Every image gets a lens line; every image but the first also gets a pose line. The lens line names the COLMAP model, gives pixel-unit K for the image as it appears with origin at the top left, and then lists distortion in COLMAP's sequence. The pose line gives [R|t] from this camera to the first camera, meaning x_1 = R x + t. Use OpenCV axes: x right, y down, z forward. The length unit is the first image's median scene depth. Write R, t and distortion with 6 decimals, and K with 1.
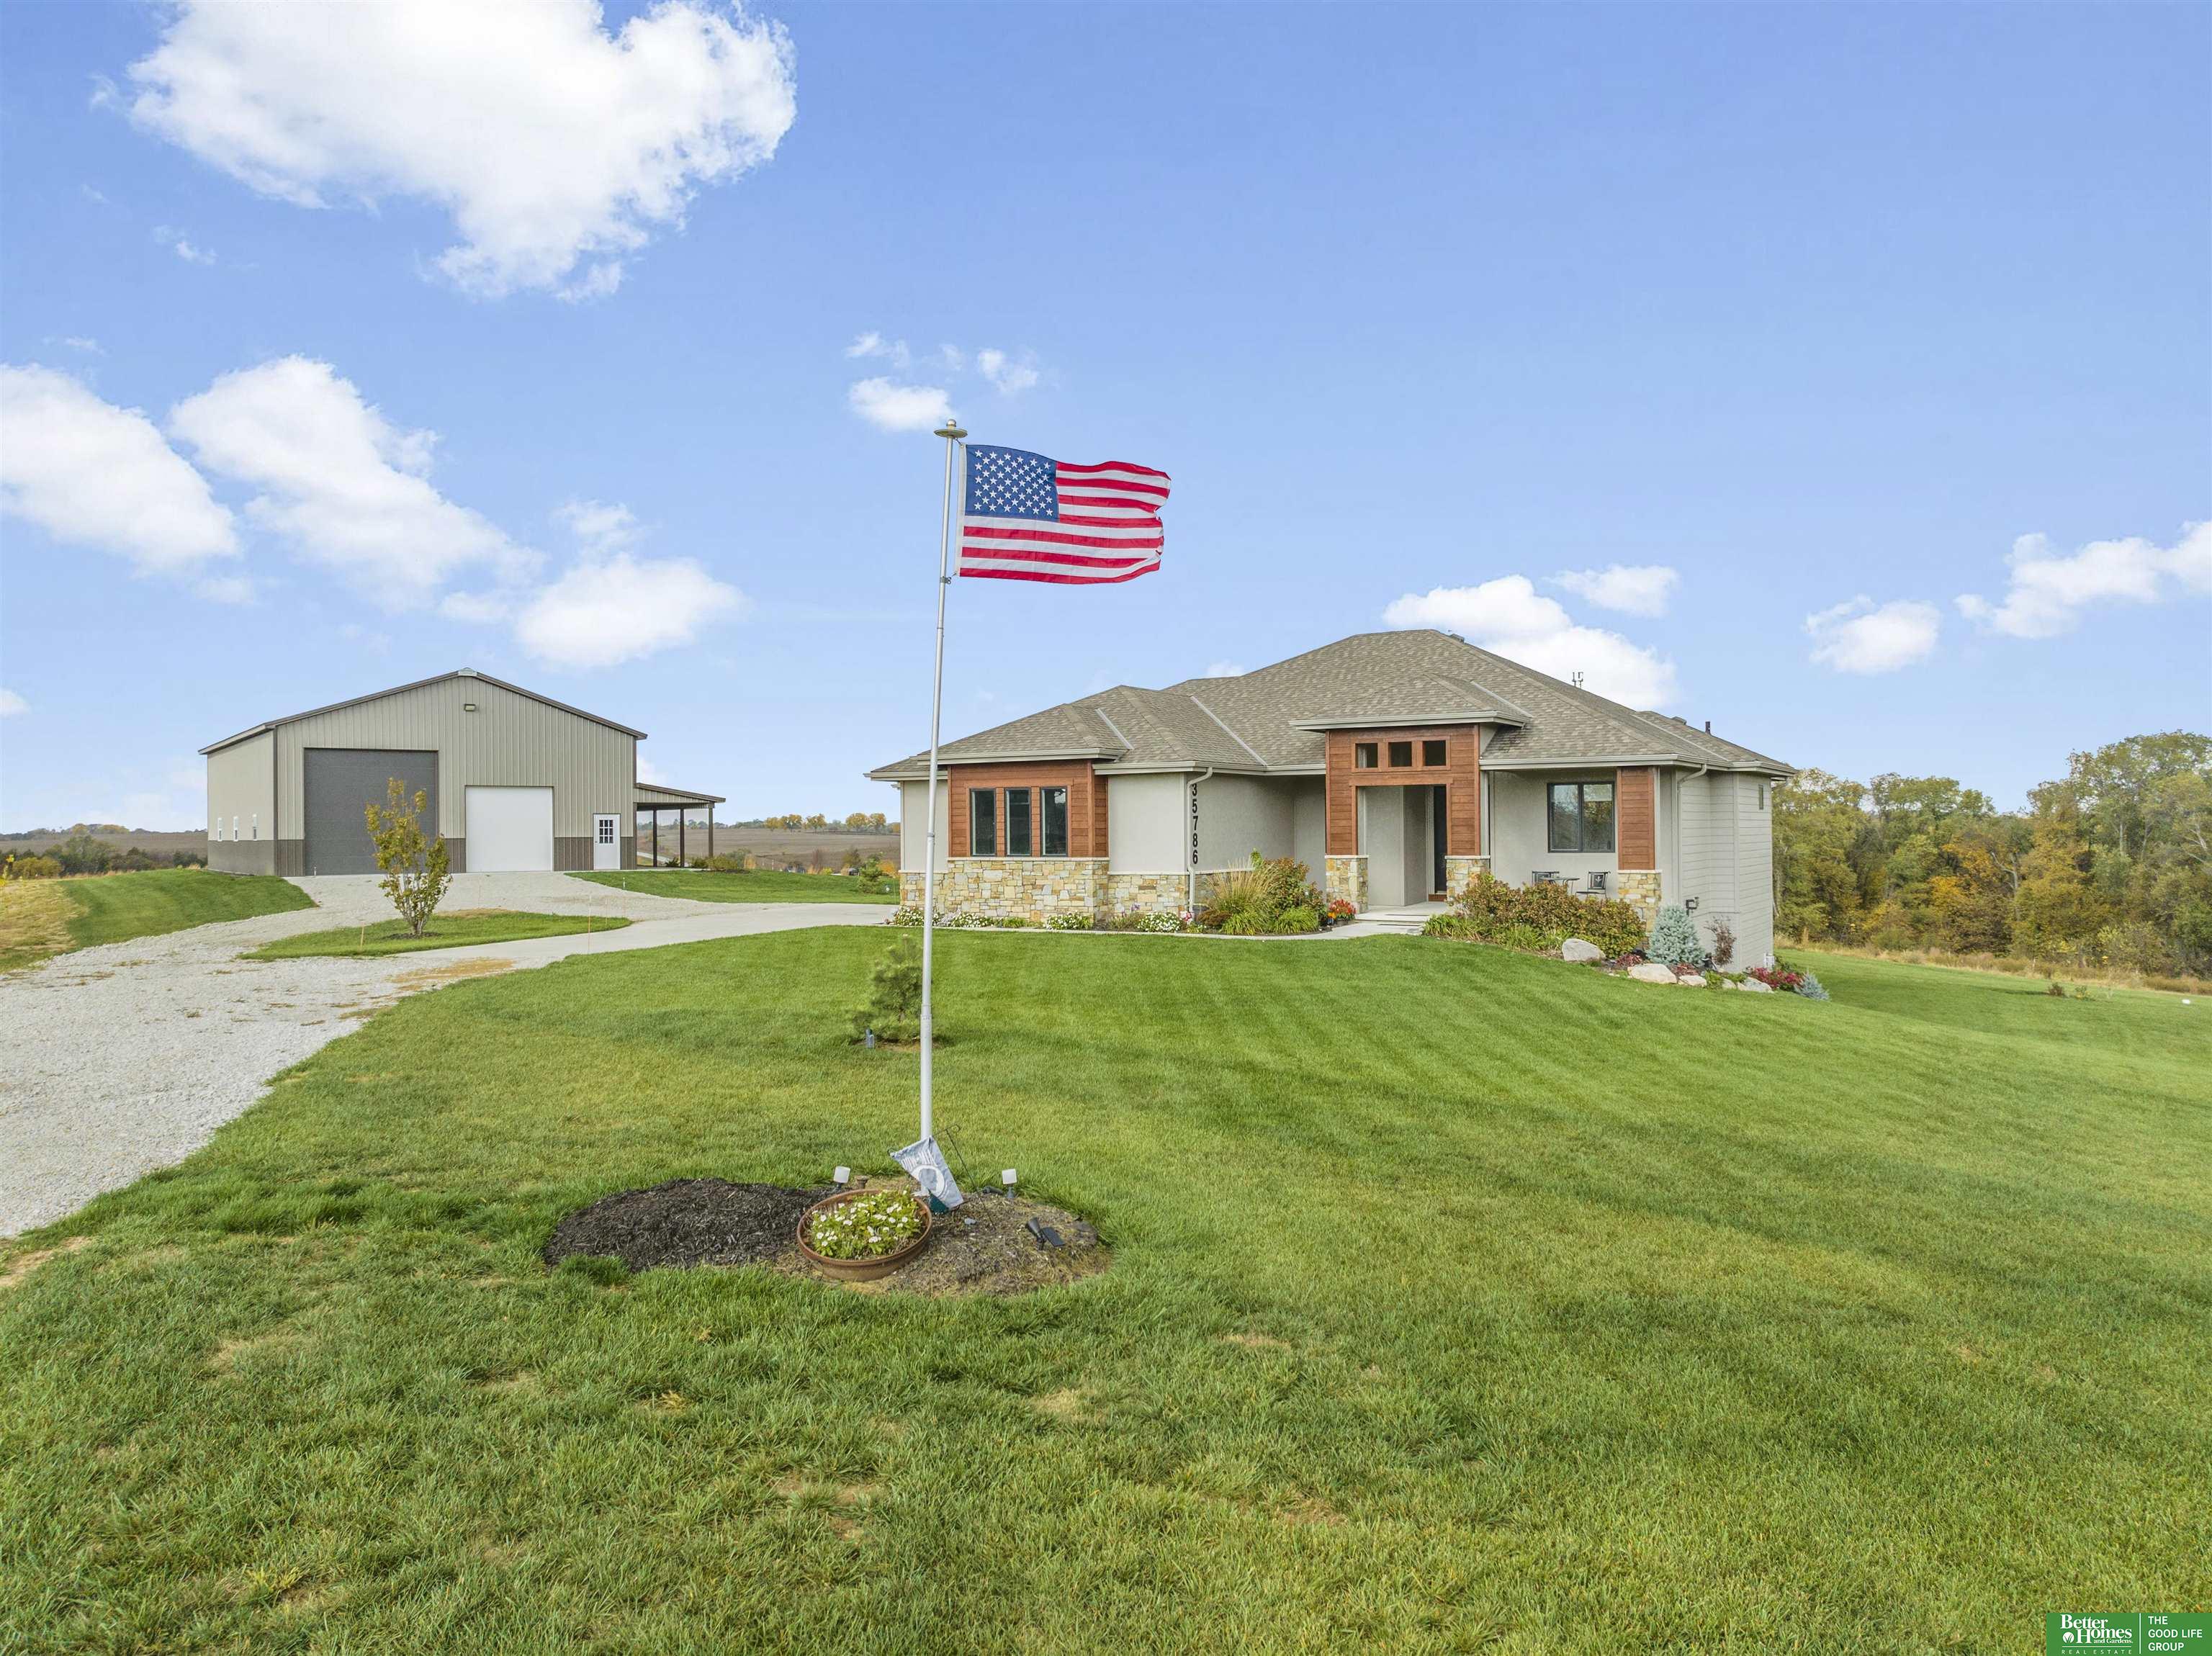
lens RADIAL K [[1558.4, 0, 1102.6], [0, 1558.4, 802.5], [0, 0, 1]] dist [-0.038090, -0.002842]
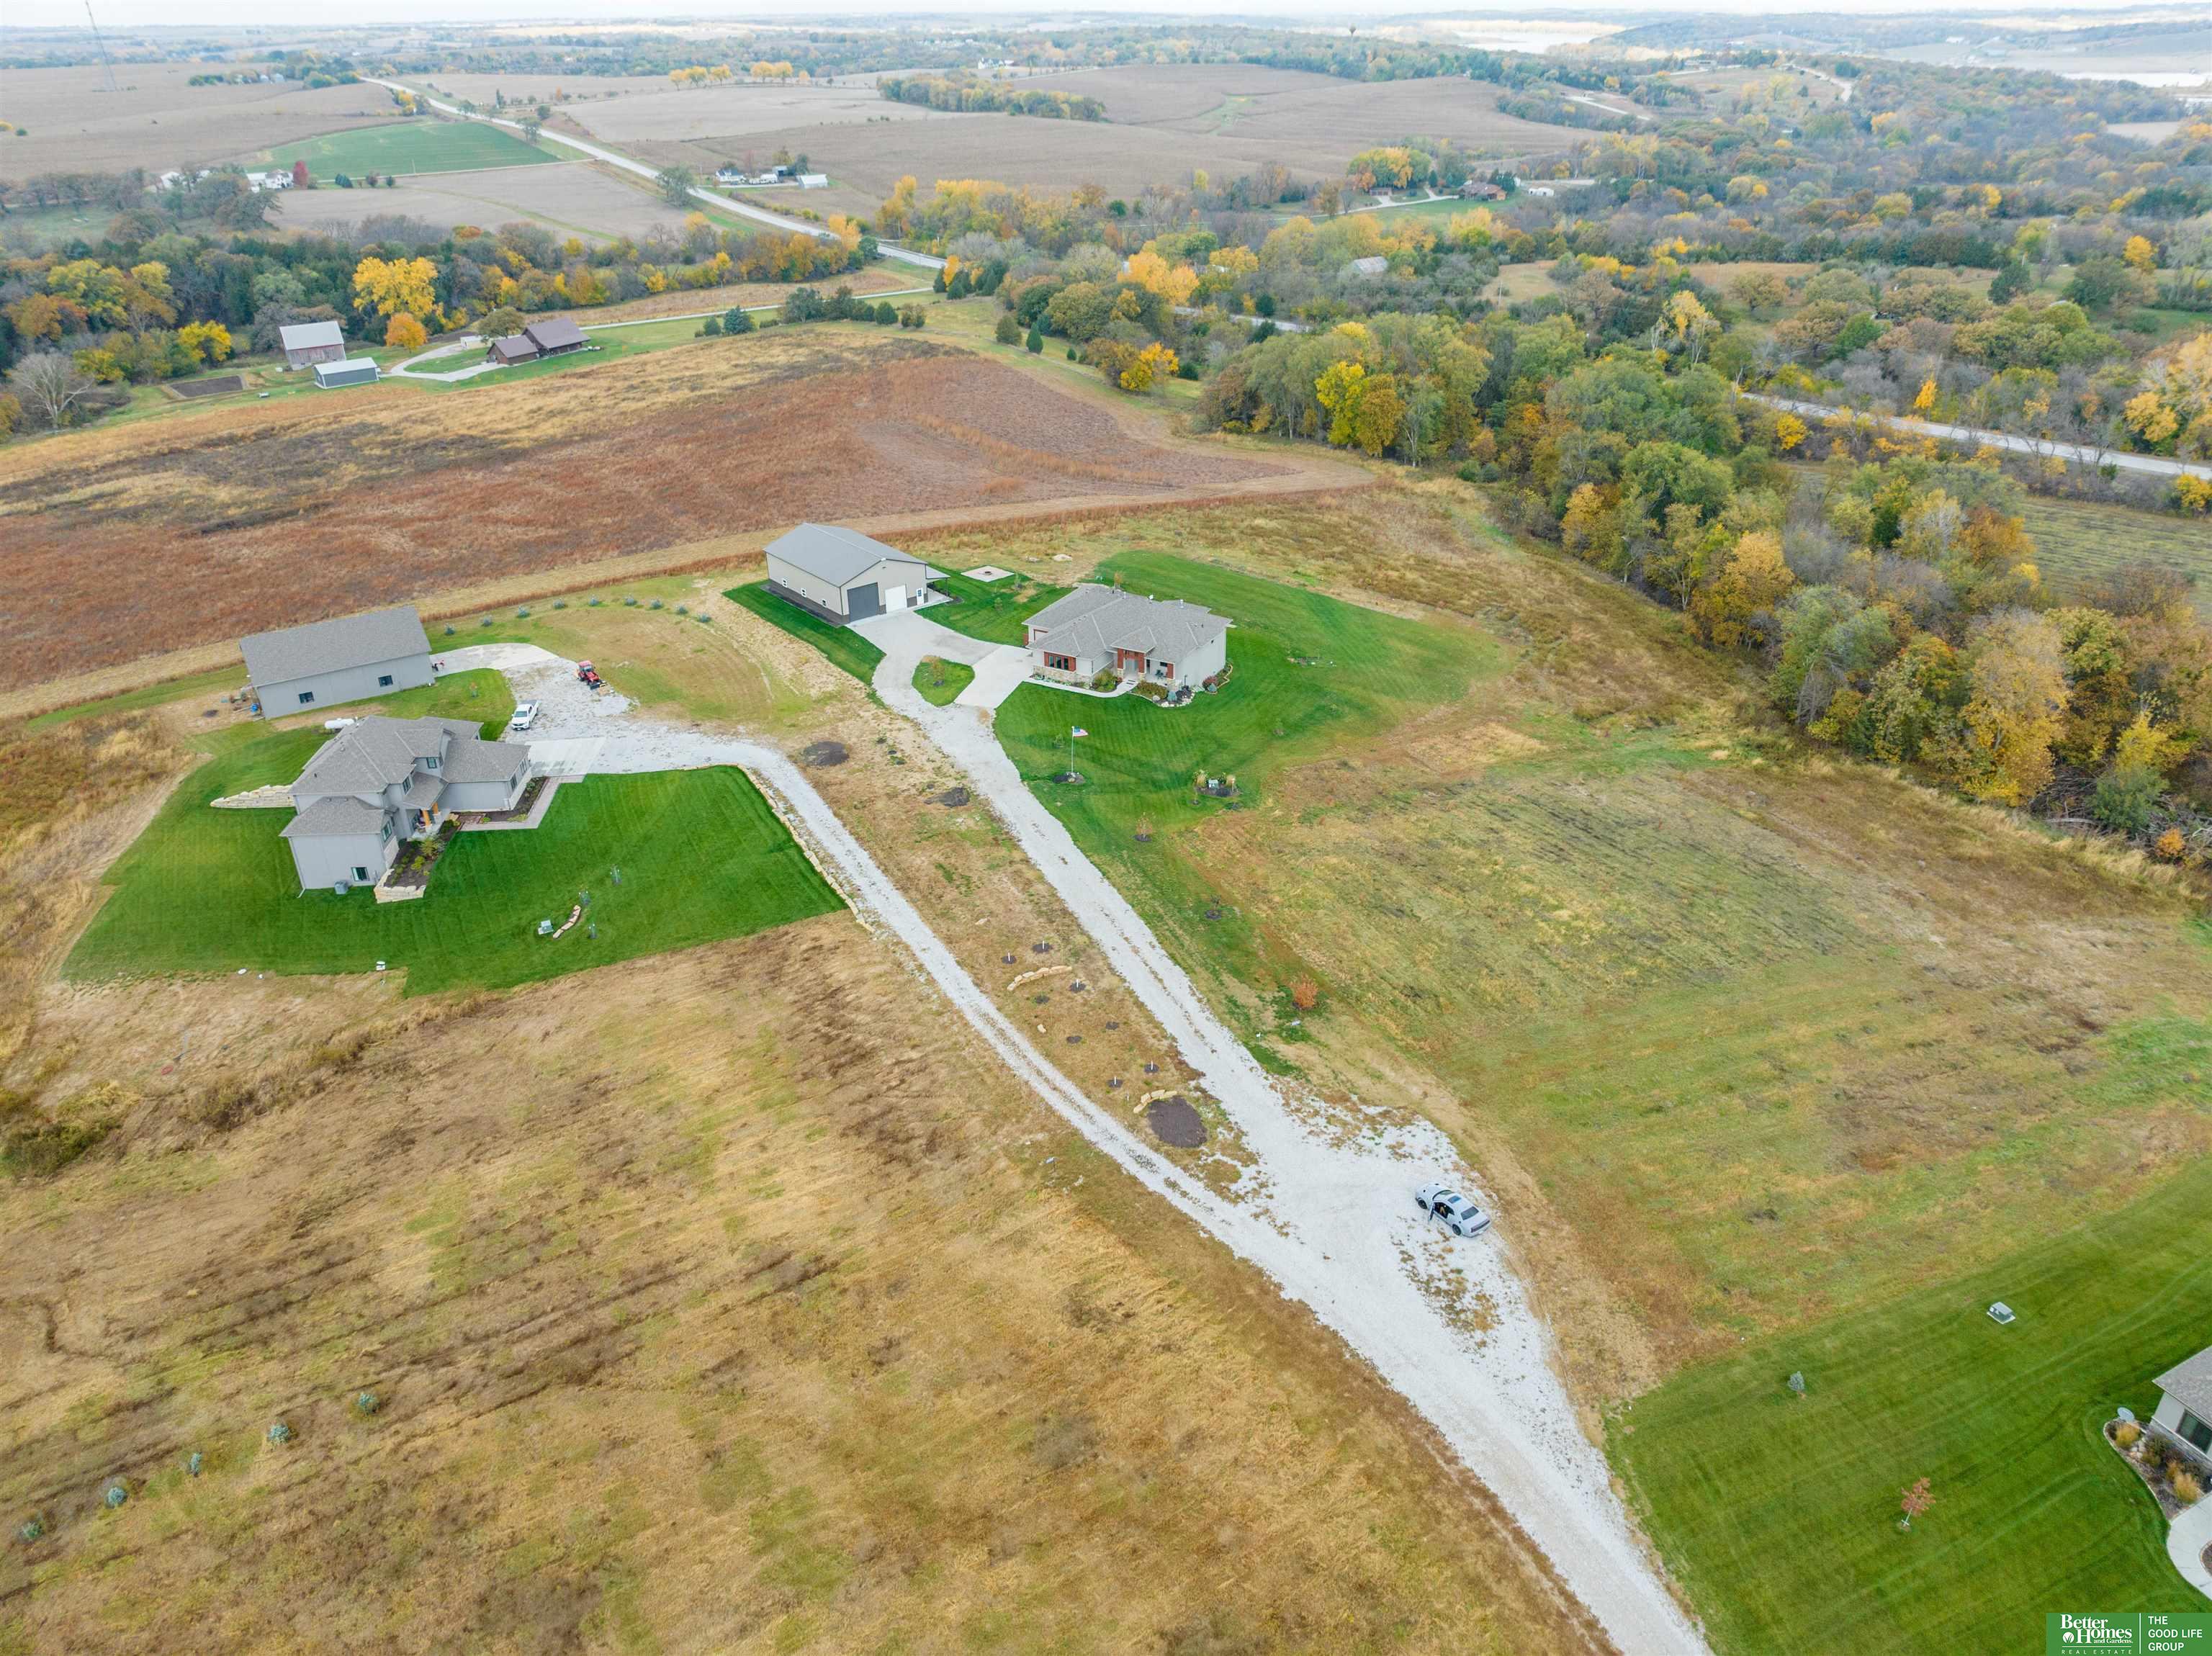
lens RADIAL K [[1570.5, 0, 1106.0], [0, 1570.5, 828.0], [0, 0, 1]] dist [-0.030148, 0.004030]
pose [[0.998417, -0.025760, 0.049996, -0.176233], [-0.001926, 0.872765, 0.488137, -2.107452], [-0.056209, -0.487460, 0.871334, -3.932035]]
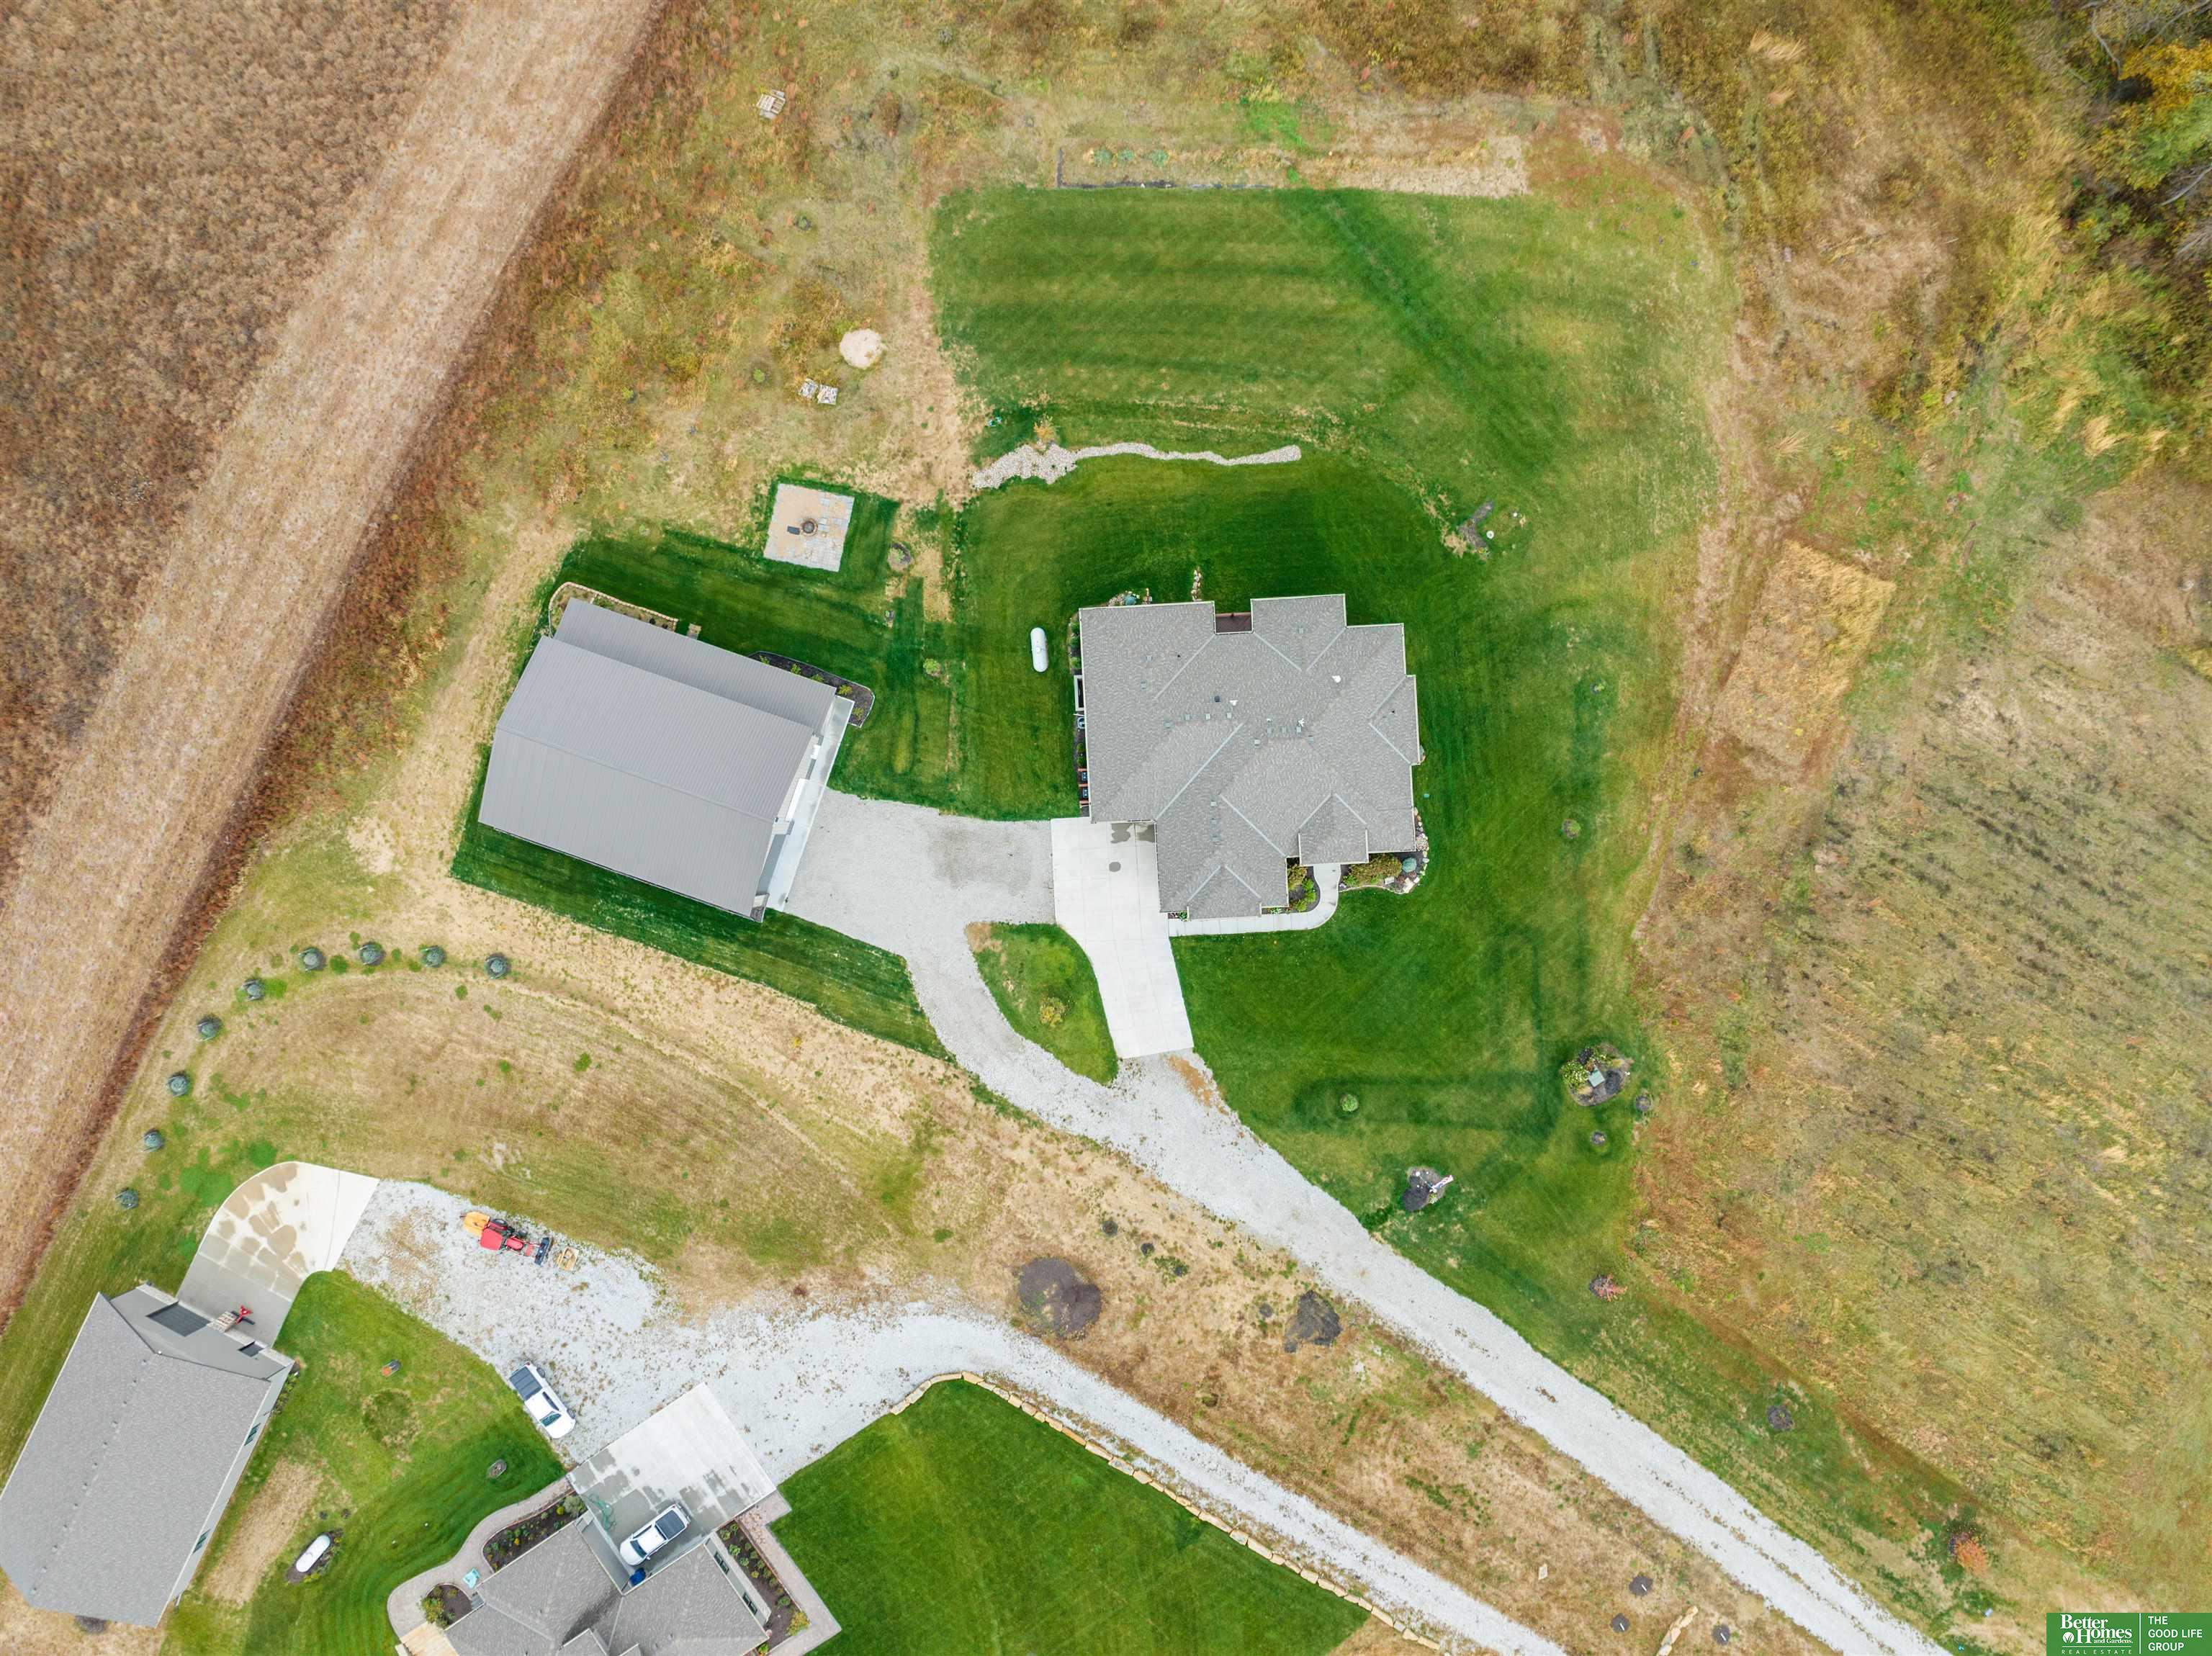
lens RADIAL K [[1586.0, 0, 1114.2], [0, 1586.0, 860.0], [0, 0, 1]] dist [-0.043880, 0.008949]
pose [[0.820456, -0.571685, -0.005352, -0.164669], [0.001648, -0.006996, 0.999974, -3.238353], [-0.571707, -0.820444, -0.004798, 1.242417]]
